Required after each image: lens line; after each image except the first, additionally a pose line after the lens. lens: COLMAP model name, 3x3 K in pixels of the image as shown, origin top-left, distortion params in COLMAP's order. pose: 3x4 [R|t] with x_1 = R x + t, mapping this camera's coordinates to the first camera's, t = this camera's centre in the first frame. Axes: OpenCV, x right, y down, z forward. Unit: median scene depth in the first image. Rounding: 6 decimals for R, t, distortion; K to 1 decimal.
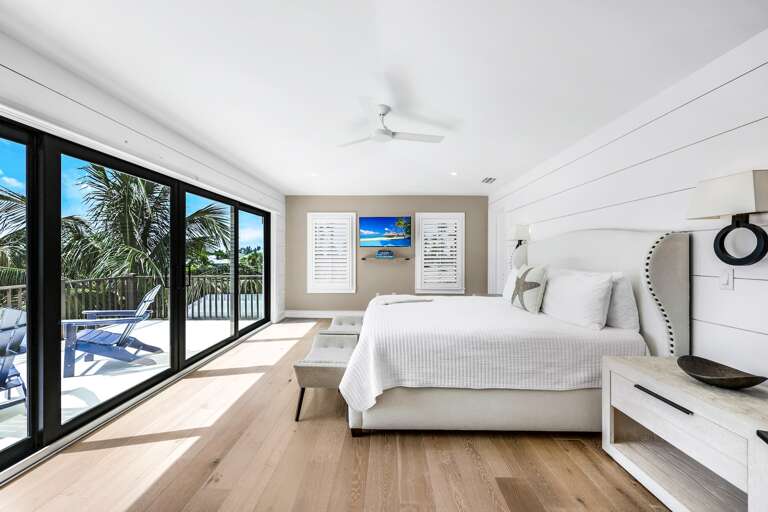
lens RADIAL K [[308.6, 0, 380.7], [0, 308.6, 256.7], [0, 0, 1]] dist [0.003851, 0.000010]
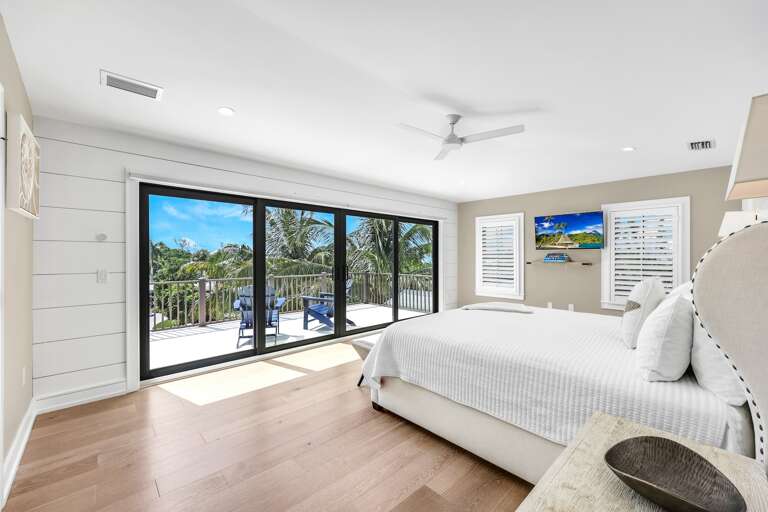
lens RADIAL K [[308.6, 0, 380.6], [0, 308.6, 255.5], [0, 0, 1]] dist [0.003851, 0.000010]
pose [[0.701632, -0.000524, -0.712540, 0.540024], [-0.005909, 0.999961, -0.006554, -0.011766], [0.712515, 0.008809, 0.701601, 0.103342]]
